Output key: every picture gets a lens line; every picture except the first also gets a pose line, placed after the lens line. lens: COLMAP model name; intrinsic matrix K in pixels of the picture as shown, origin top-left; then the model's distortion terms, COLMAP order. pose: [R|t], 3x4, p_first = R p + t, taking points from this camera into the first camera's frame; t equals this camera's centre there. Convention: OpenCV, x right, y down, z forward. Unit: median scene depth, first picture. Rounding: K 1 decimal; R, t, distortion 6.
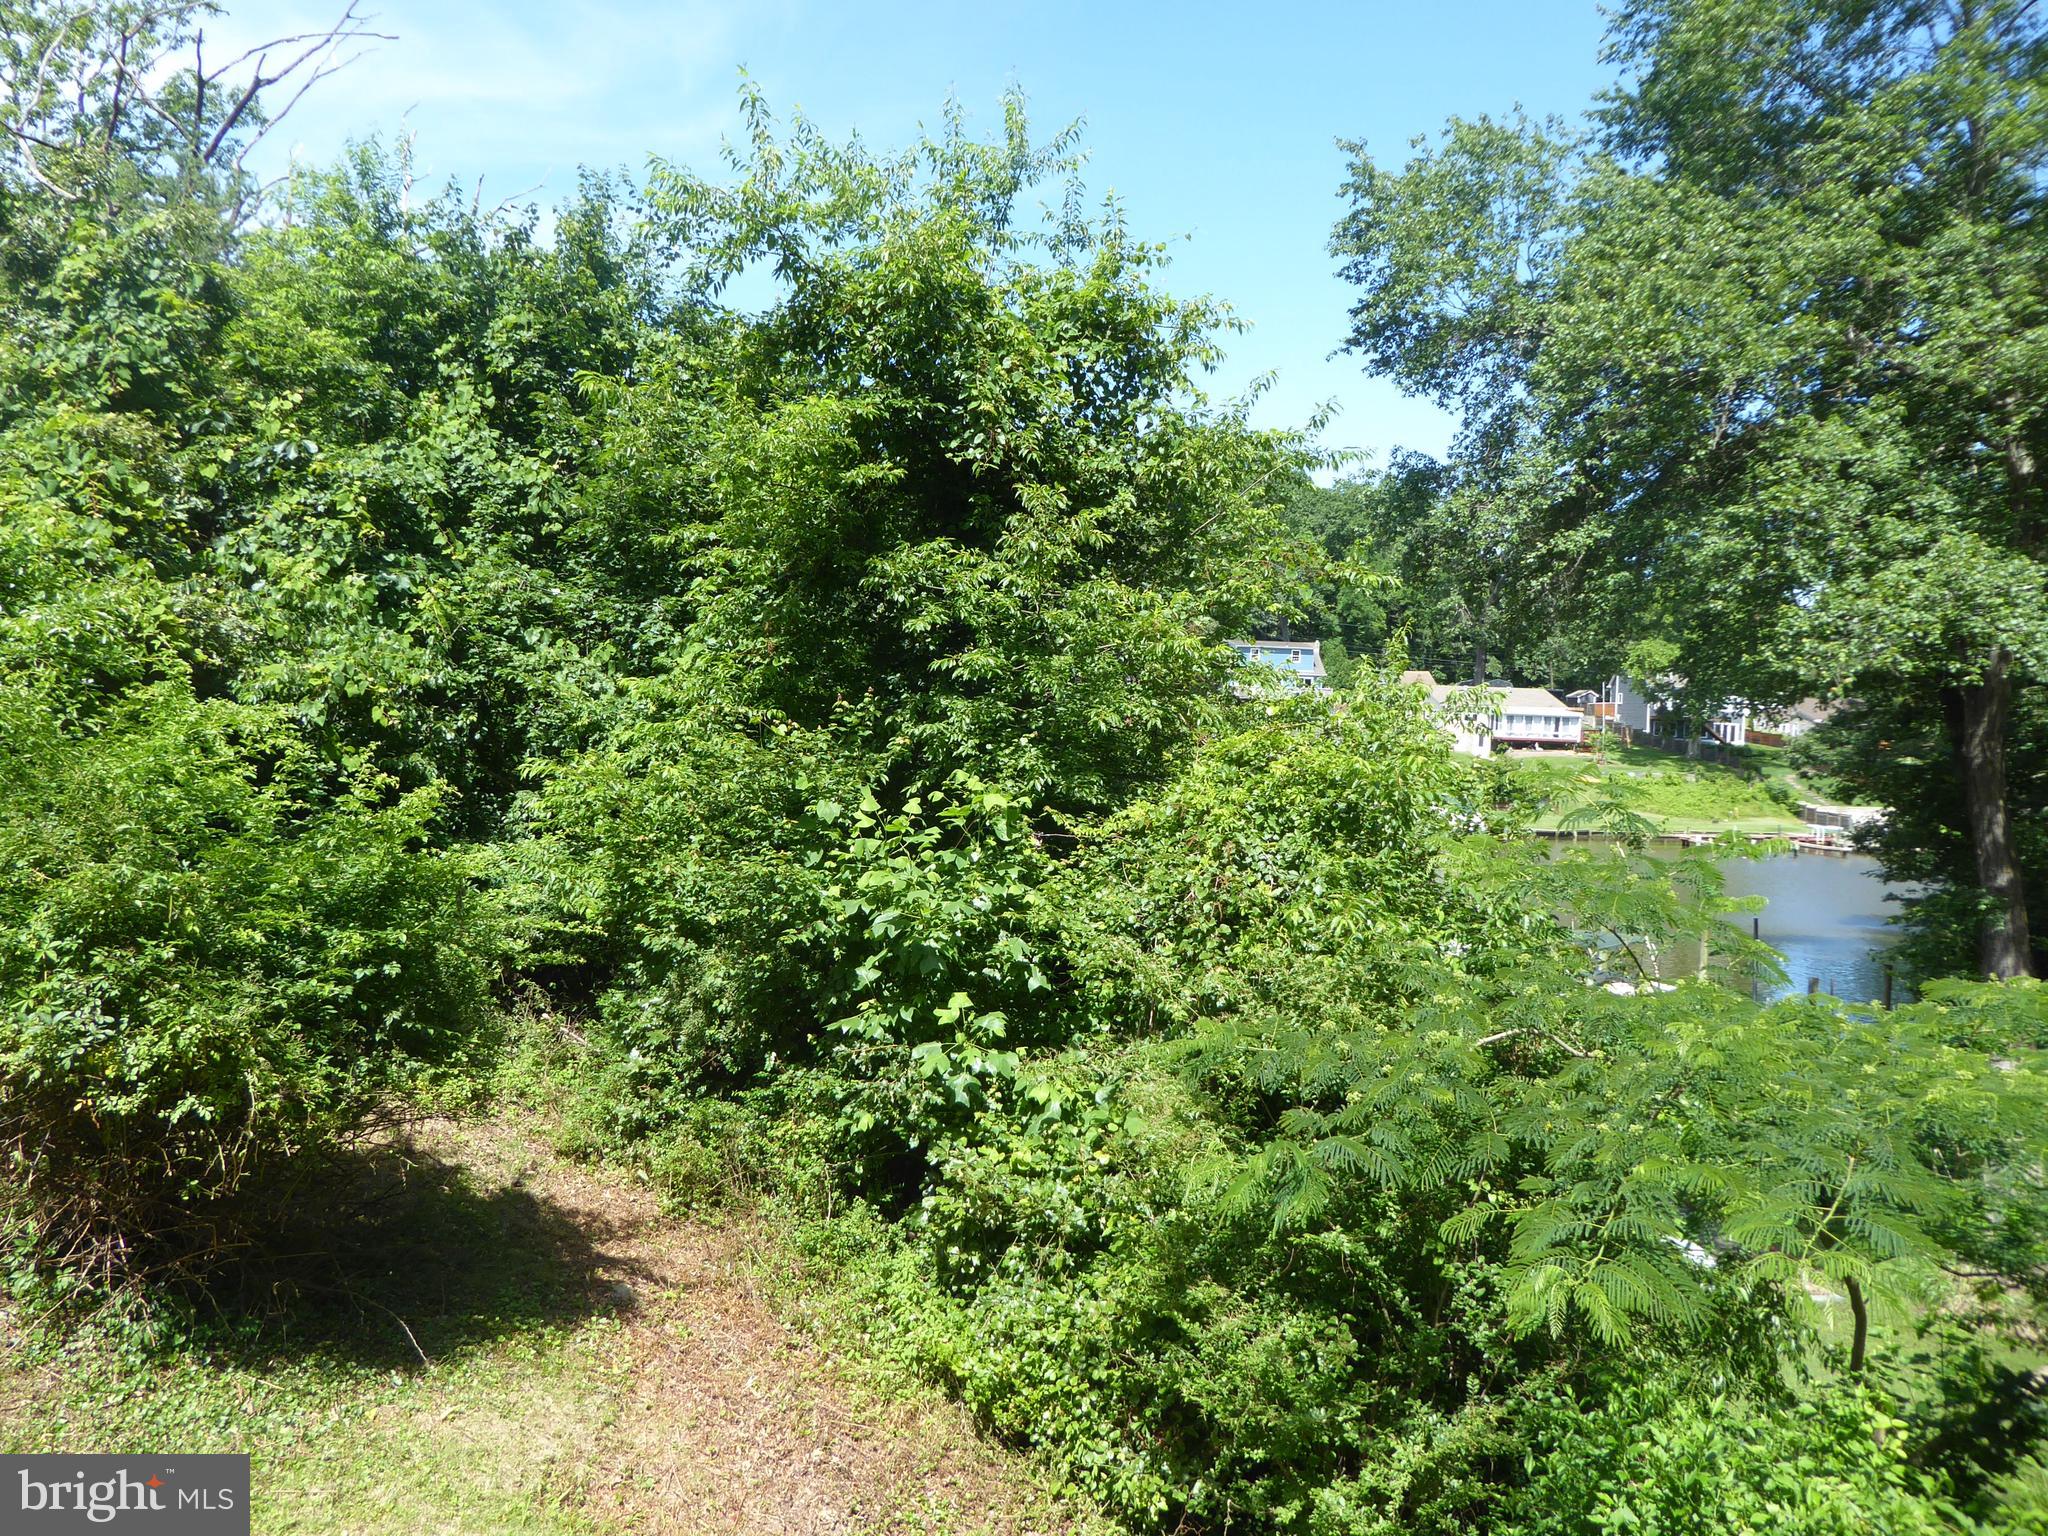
lens RADIAL K [[1414.7, 0, 1046.6], [0, 1414.7, 742.8], [0, 0, 1]] dist [-0.035427, 0.000444]
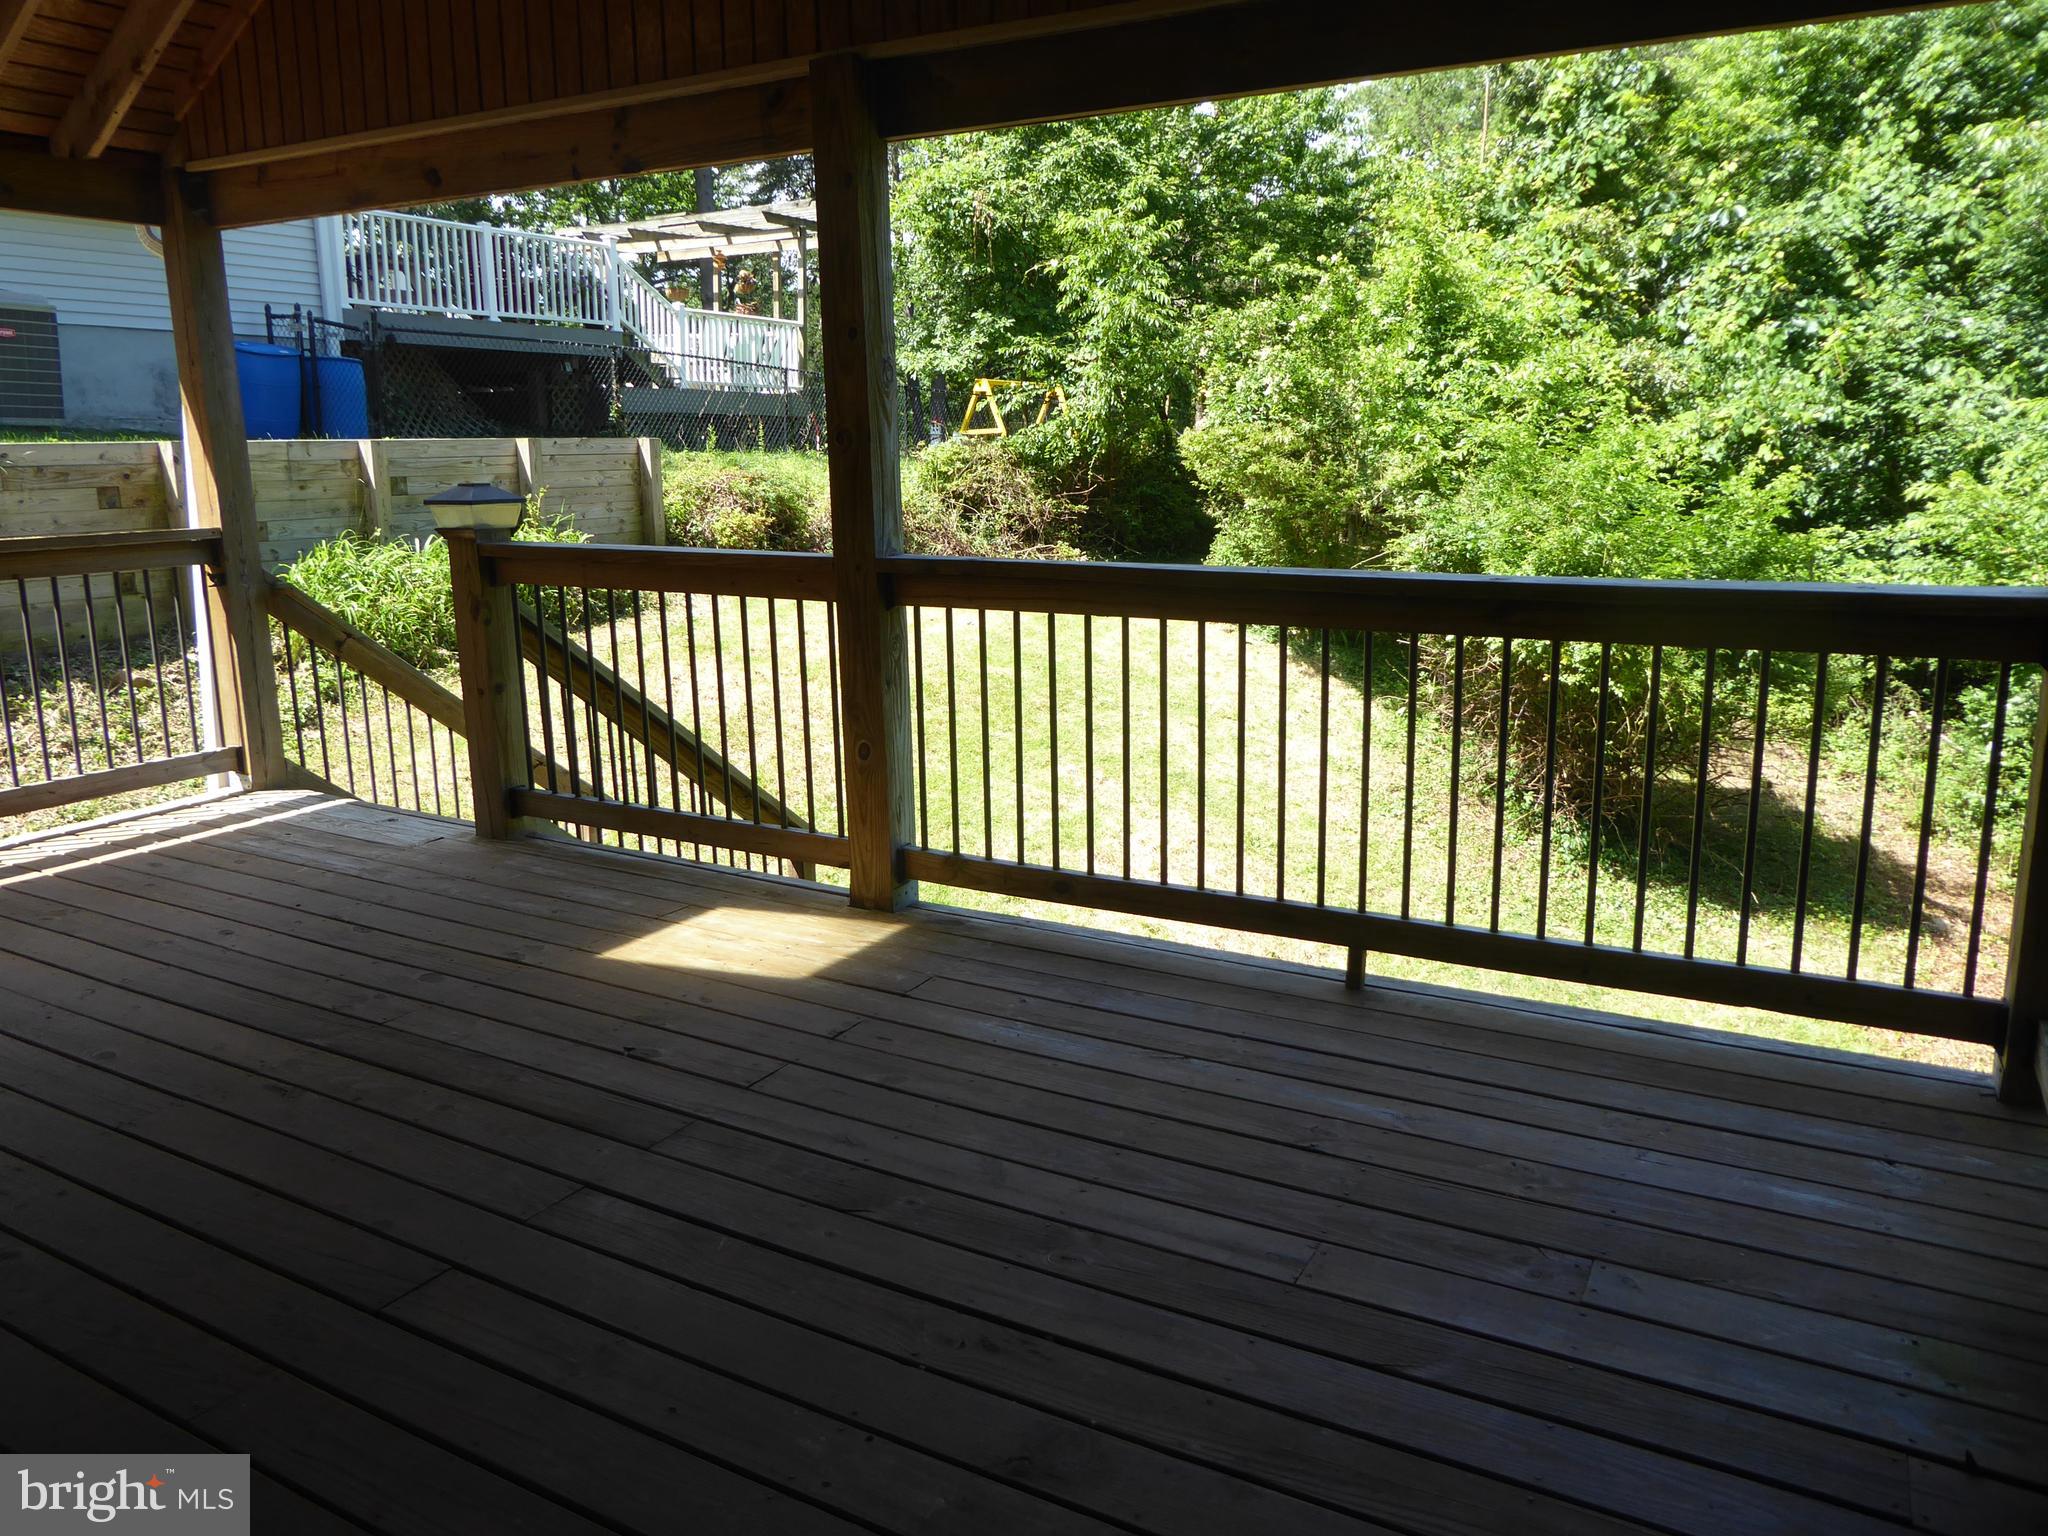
lens RADIAL K [[1452.9, 0, 1033.9], [0, 1452.9, 766.4], [0, 0, 1]] dist [-0.030837, -0.001975]
pose [[0.589678, 0.124852, -0.797930, 0.131189], [0.014469, 0.986187, 0.165002, 0.034979], [0.807509, -0.108844, 0.579726, -0.201146]]
